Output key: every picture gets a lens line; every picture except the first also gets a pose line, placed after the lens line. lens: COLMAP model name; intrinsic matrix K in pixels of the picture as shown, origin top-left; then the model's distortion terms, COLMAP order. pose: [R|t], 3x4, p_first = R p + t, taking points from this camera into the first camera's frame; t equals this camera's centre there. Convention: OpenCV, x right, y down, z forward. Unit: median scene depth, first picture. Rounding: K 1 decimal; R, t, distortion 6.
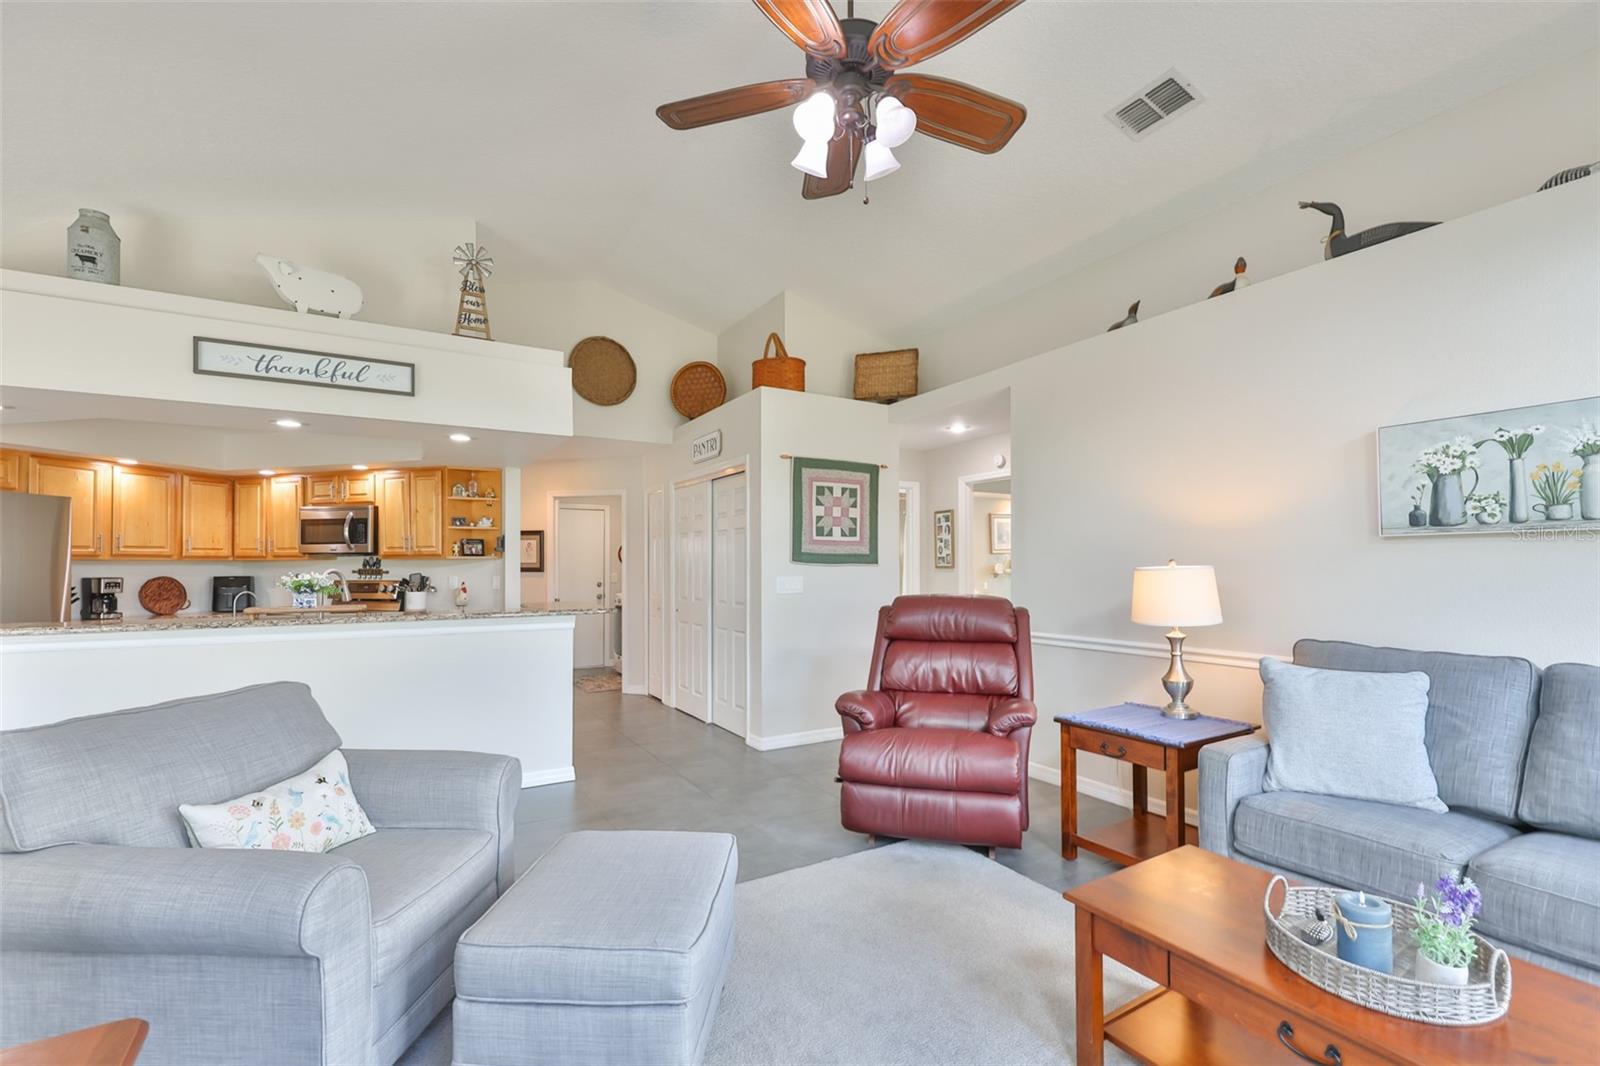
lens RADIAL K [[698.3, 0, 797.6], [0, 698.3, 553.6], [0, 0, 1]] dist [0.003543, 0.000384]
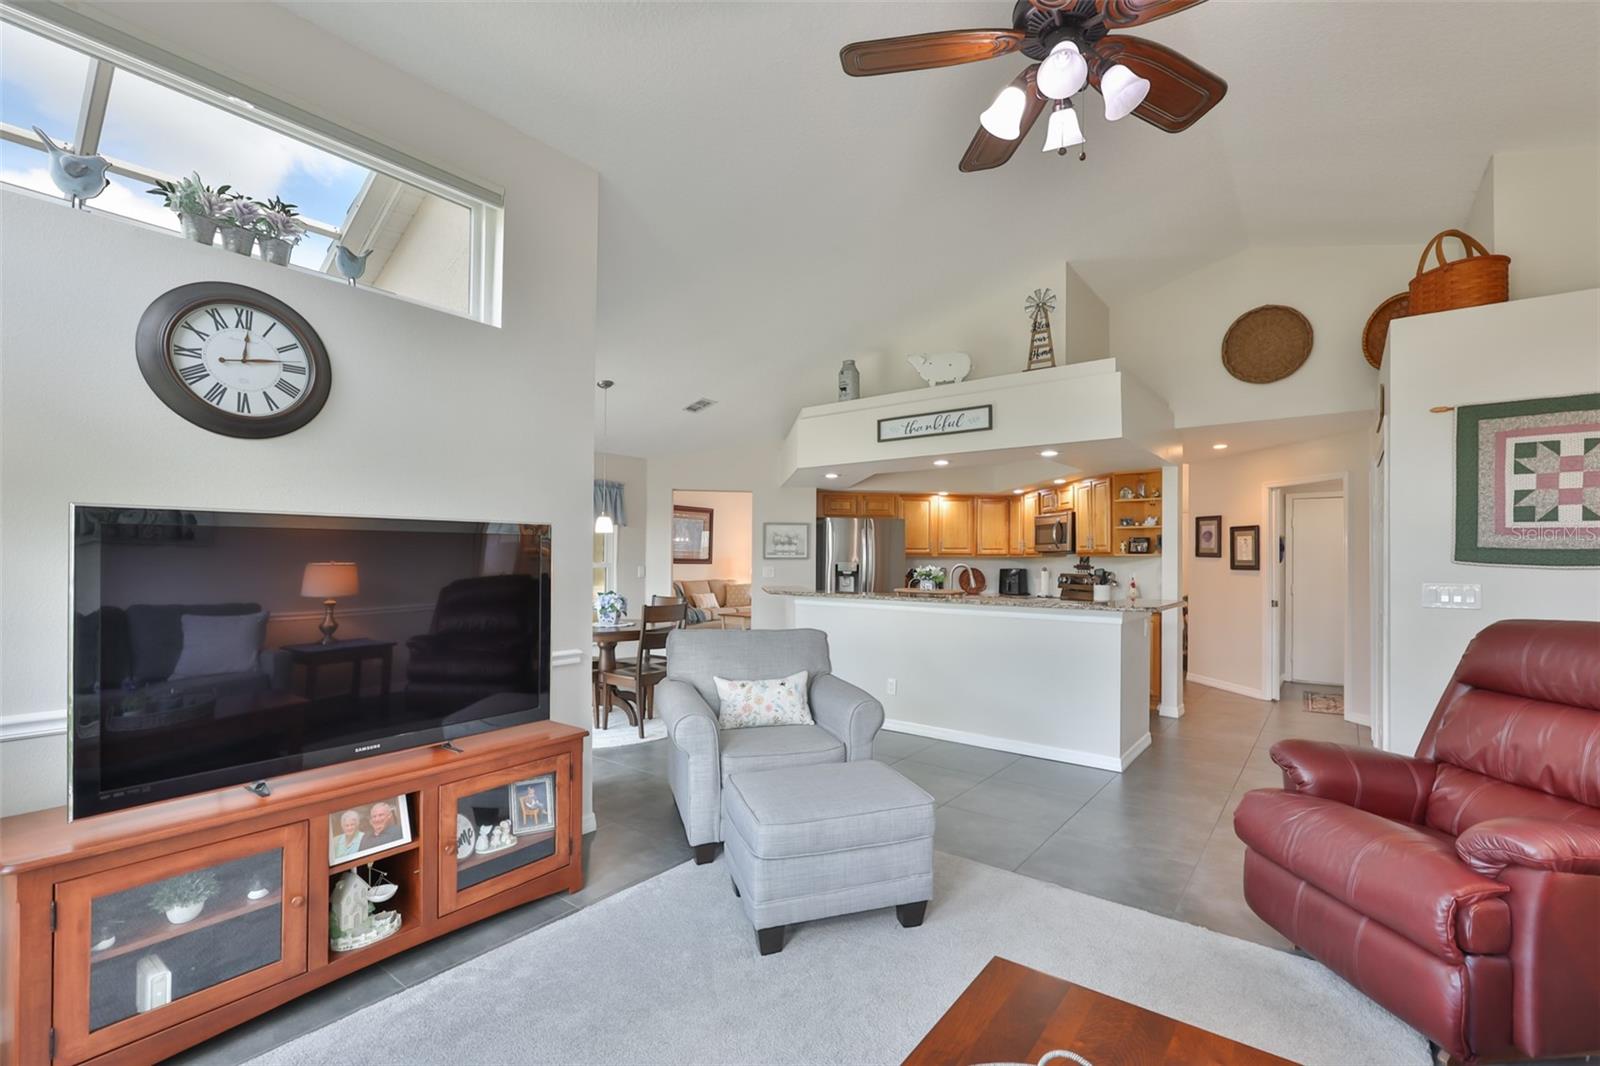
lens RADIAL K [[687.0, 0, 812.3], [0, 687.0, 548.3], [0, 0, 1]] dist [-0.003250, -0.000456]
pose [[0.377547, -0.009294, -0.925944, 0.356315], [0.006979, 0.999950, -0.007191, -0.000800], [0.925964, -0.003747, 0.377593, 0.161306]]
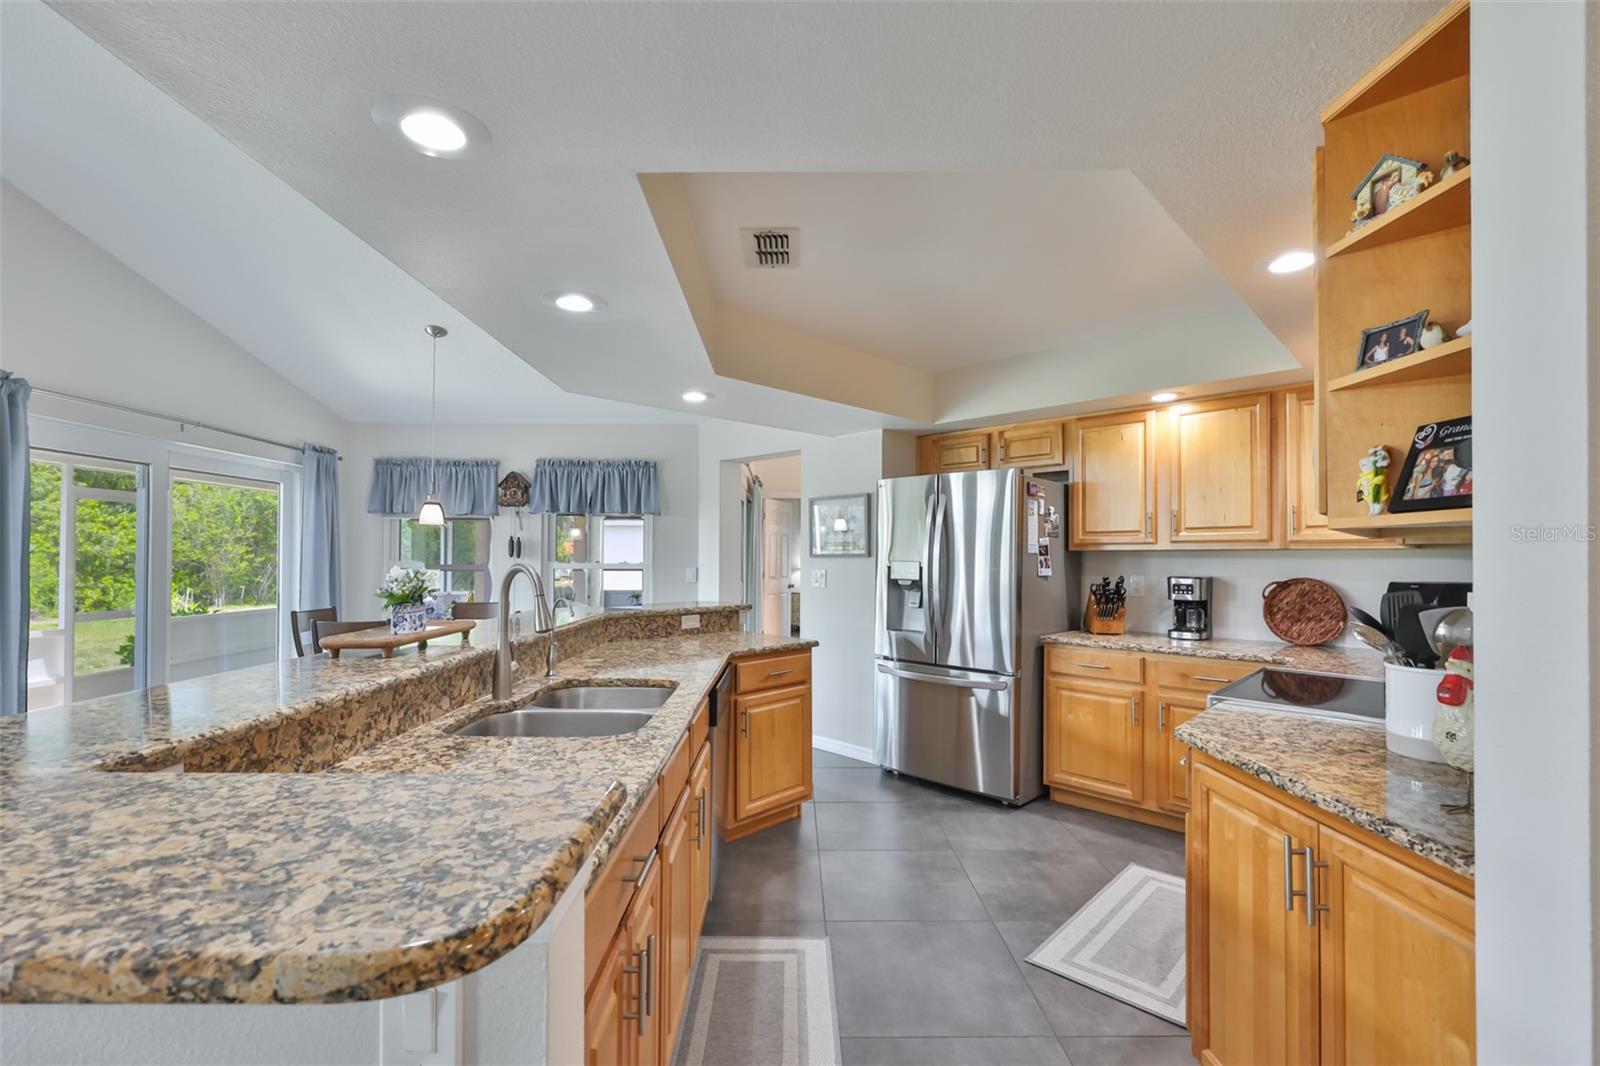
lens RADIAL K [[695.5, 0, 798.6], [0, 695.5, 553.7], [0, 0, 1]] dist [0.002297, 0.000099]
pose [[-0.494666, -0.005062, -0.869068, -0.245745], [0.011037, 0.999866, -0.012106, 0.017548], [0.869013, -0.015581, -0.494544, 1.057624]]
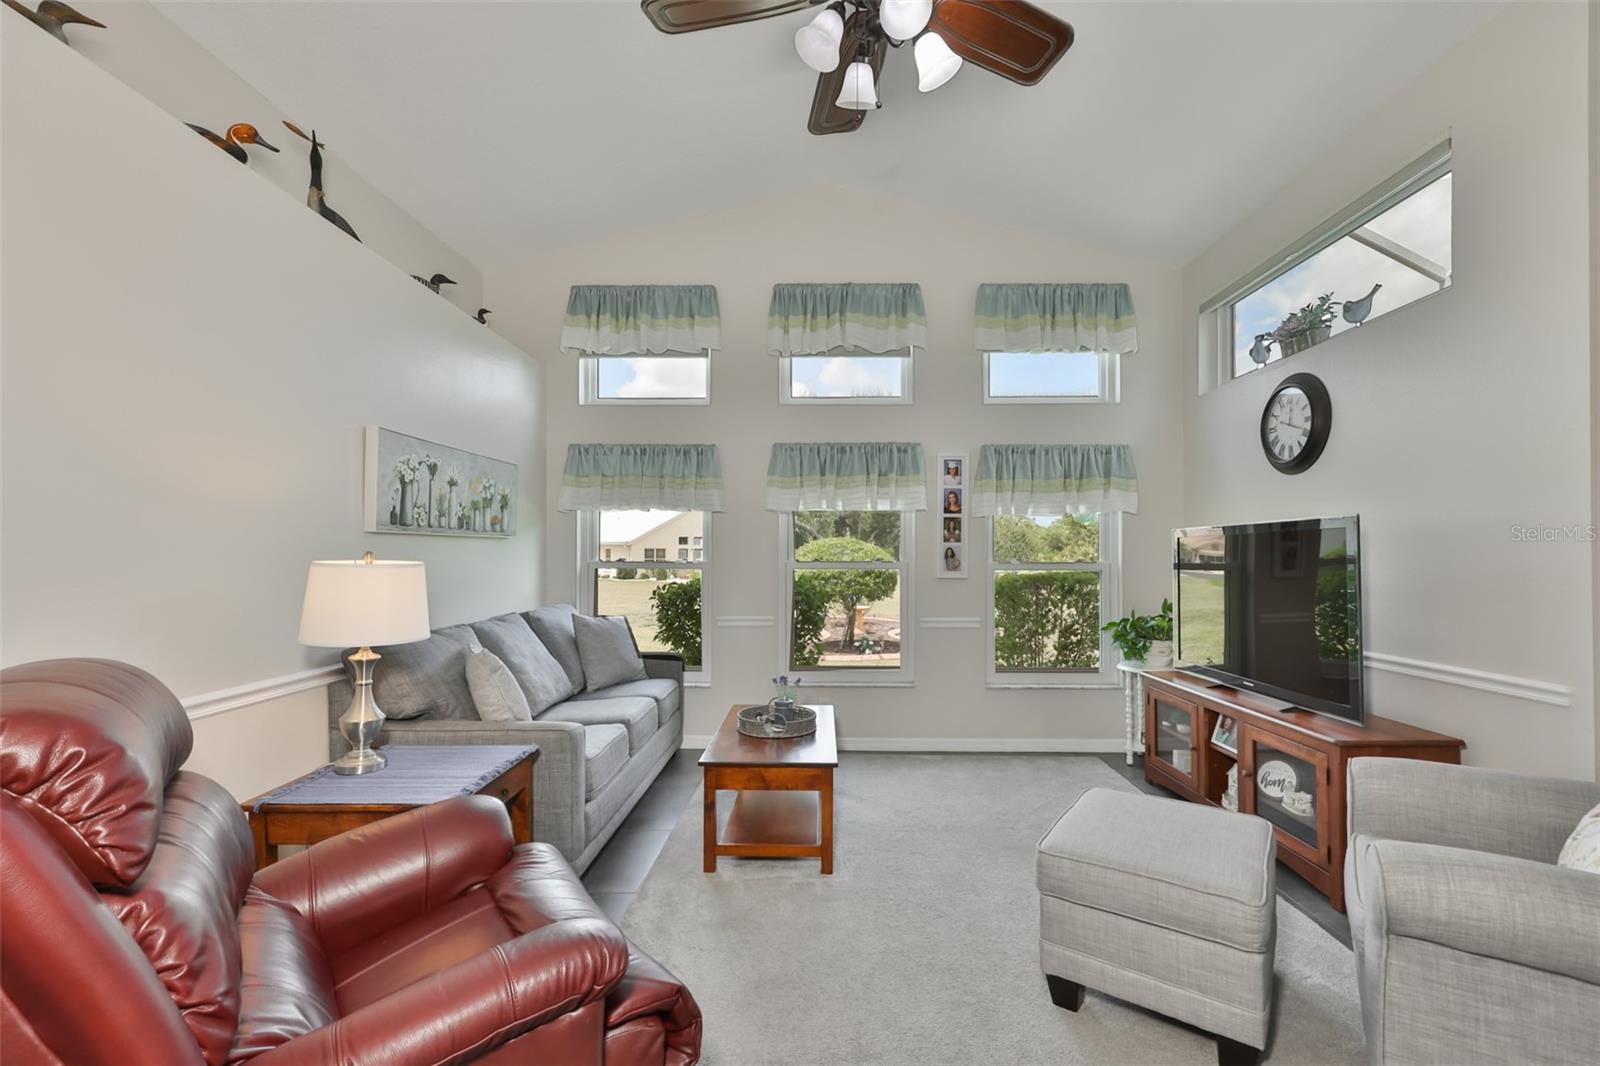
lens RADIAL K [[687.0, 0, 812.3], [0, 687.0, 548.3], [0, 0, 1]] dist [-0.003250, -0.000456]
pose [[-0.856349, 0.009362, 0.516312, -0.130344], [-0.002312, 0.999756, -0.021962, 0.011006], [-0.516392, -0.020000, -0.856119, 0.806479]]
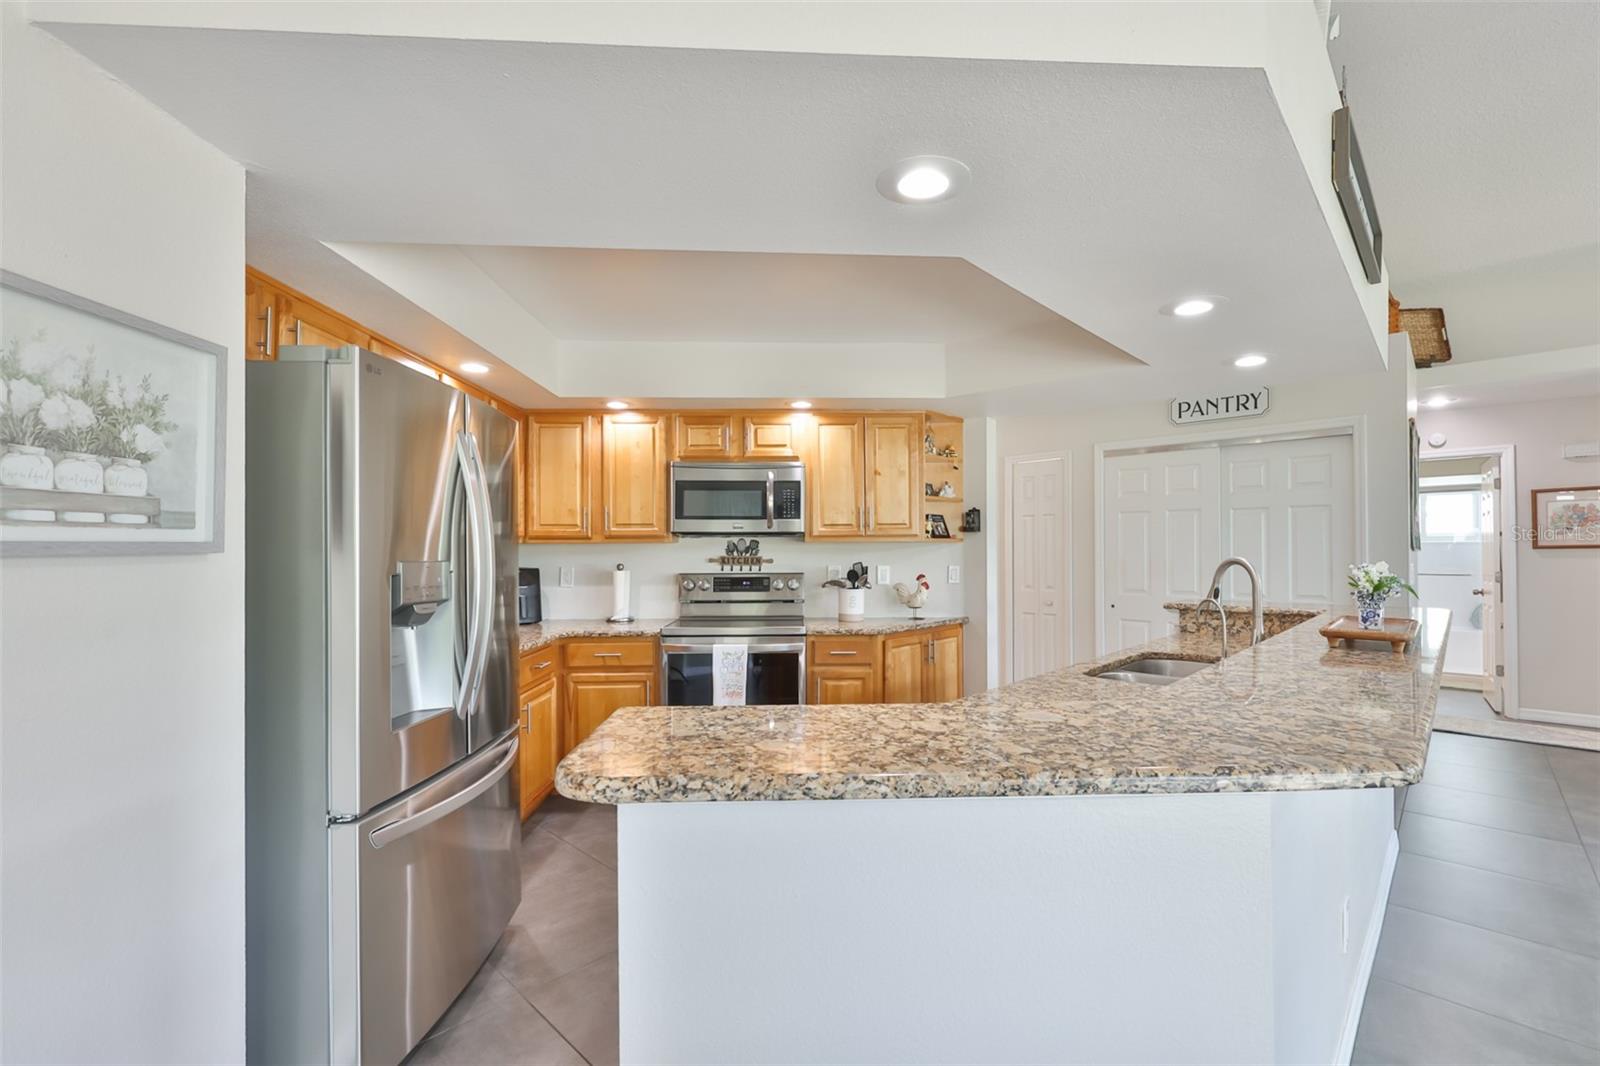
lens RADIAL K [[688.9, 0, 826.9], [0, 688.9, 545.3], [0, 0, 1]] dist [0.001031, -0.000438]
pose [[0.958433, 0.002064, 0.285310, -0.874400], [-0.004685, 0.999953, 0.008503, 0.006047], [-0.285279, -0.009486, 0.958397, 0.395807]]
